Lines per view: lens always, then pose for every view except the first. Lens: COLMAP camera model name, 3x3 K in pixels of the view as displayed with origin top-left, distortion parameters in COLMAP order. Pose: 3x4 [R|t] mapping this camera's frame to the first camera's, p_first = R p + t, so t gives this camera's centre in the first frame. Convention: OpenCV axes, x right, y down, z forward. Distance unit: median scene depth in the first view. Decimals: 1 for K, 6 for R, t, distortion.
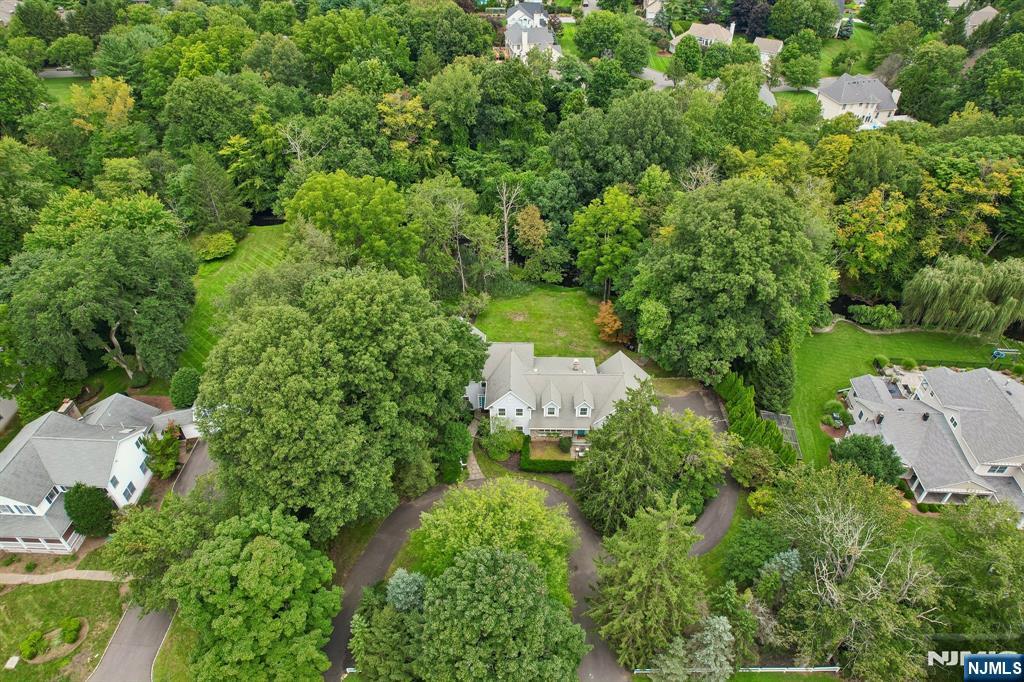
lens RADIAL K [[647.8, 0, 512.0], [0, 647.8, 341.0], [0, 0, 1]] dist [-0.083244, 0.074949]
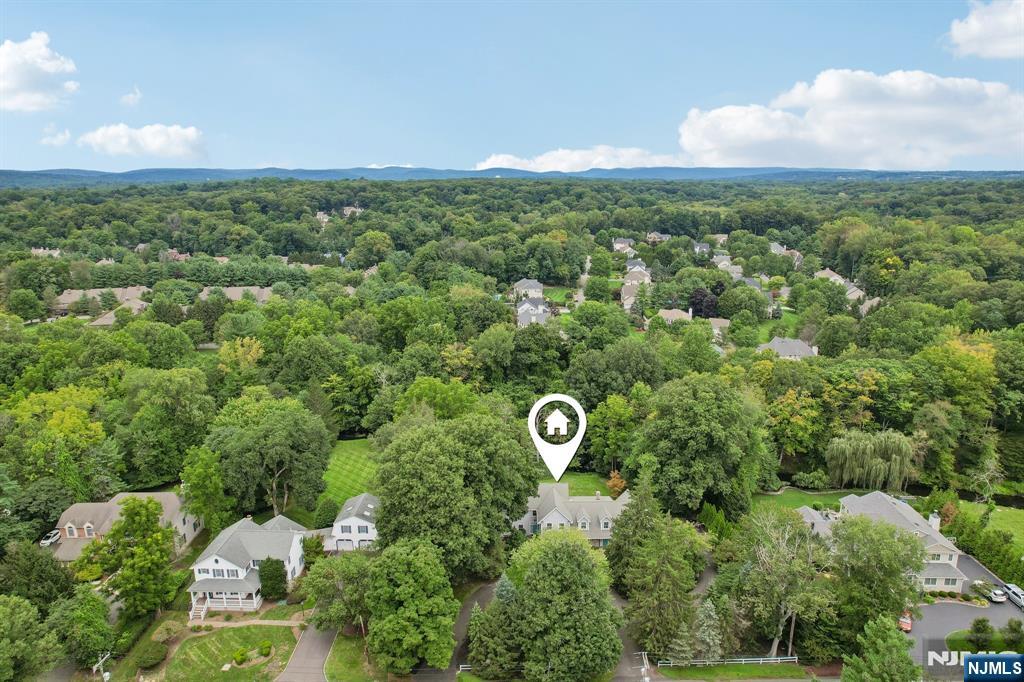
lens RADIAL K [[647.8, 0, 512.0], [0, 647.8, 341.0], [0, 0, 1]] dist [-0.083244, 0.074949]
pose [[0.999819, -0.010721, 0.015711, -0.087312], [0.016456, 0.901768, -0.431907, 0.264757], [-0.009537, 0.432087, 0.901781, -0.348628]]
